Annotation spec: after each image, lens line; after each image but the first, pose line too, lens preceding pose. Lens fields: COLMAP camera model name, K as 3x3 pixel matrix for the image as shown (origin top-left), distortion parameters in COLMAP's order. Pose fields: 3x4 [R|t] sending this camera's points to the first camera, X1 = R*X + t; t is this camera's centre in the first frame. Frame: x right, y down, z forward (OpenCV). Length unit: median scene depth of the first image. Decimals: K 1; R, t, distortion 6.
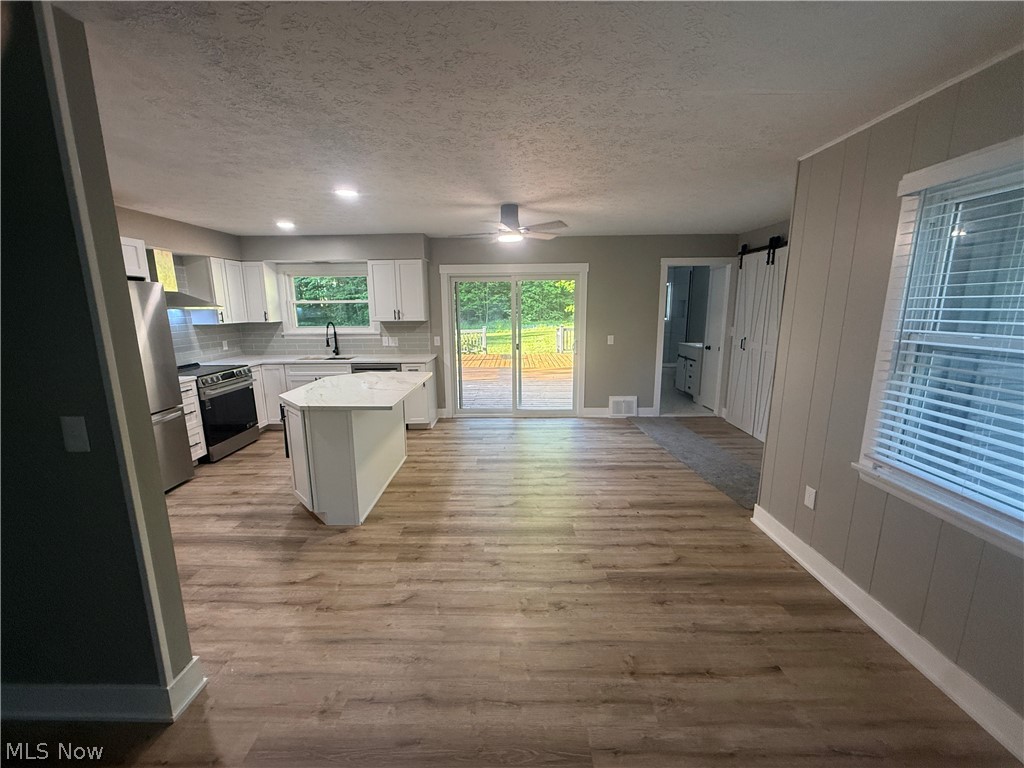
lens RADIAL K [[406.5, 0, 507.7], [0, 406.5, 383.0], [0, 0, 1]] dist [-0.001787, -0.000053]
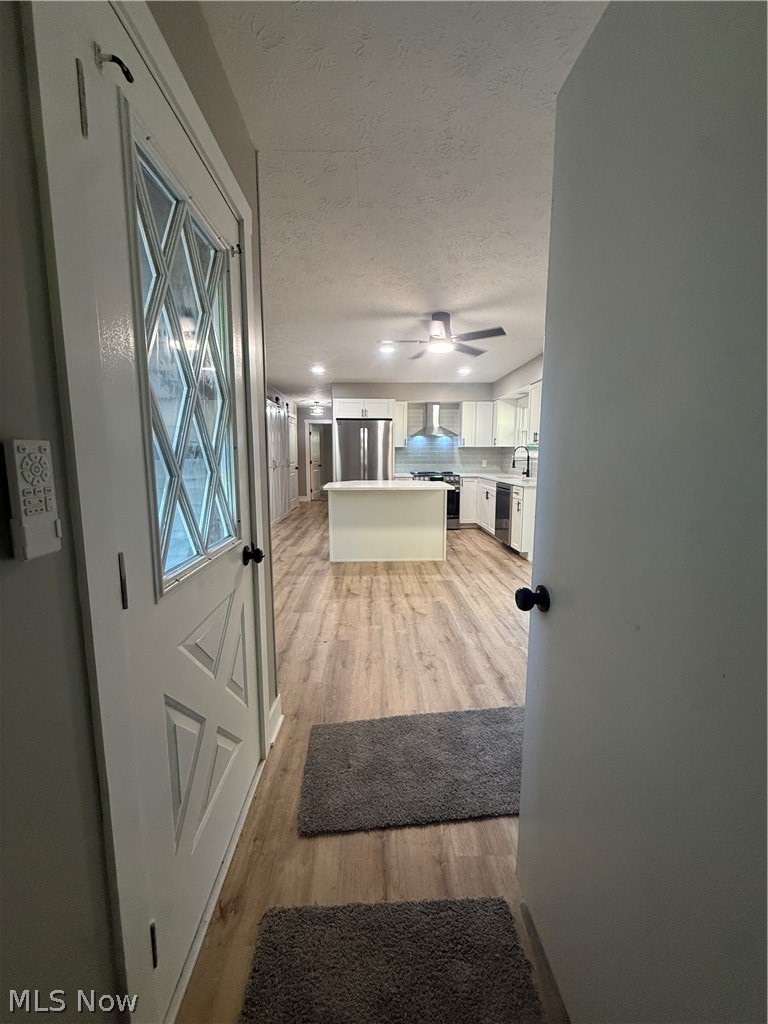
lens RADIAL K [[406.5, 0, 384.3], [0, 406.5, 507.1], [0, 0, 1]] dist [-0.001787, -0.000053]
pose [[0.043683, 0.138207, -0.989440, 0.764866], [-0.187398, 0.973939, 0.127769, -0.068200], [0.981312, 0.179838, 0.068444, 0.668774]]
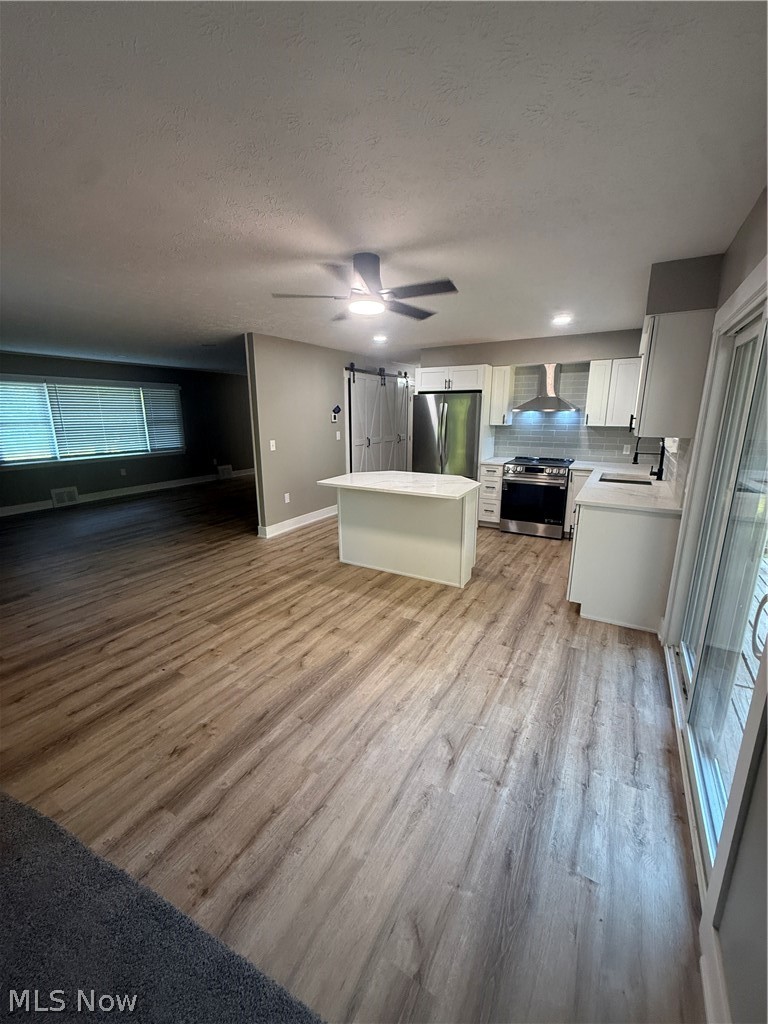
lens RADIAL K [[406.5, 0, 384.3], [0, 406.5, 507.1], [0, 0, 1]] dist [-0.001787, -0.000053]
pose [[-0.491902, 0.206745, -0.845747, 0.475796], [-0.155559, 0.934896, 0.319014, -0.204689], [0.856641, 0.288488, -0.427716, 1.075133]]
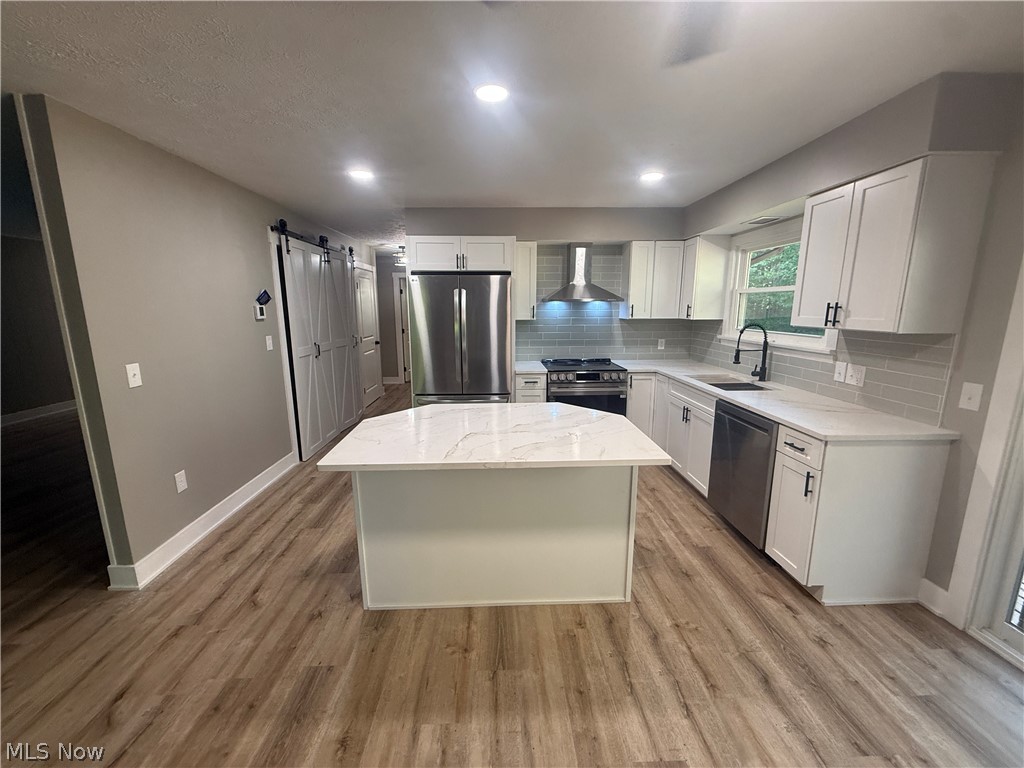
lens RADIAL K [[406.5, 0, 507.7], [0, 406.5, 383.0], [0, 0, 1]] dist [-0.001787, -0.000053]
pose [[0.044161, 0.193757, -0.980055, 0.160986], [-0.182627, 0.966047, 0.182758, -0.124890], [0.982190, 0.170914, 0.078047, 0.705867]]
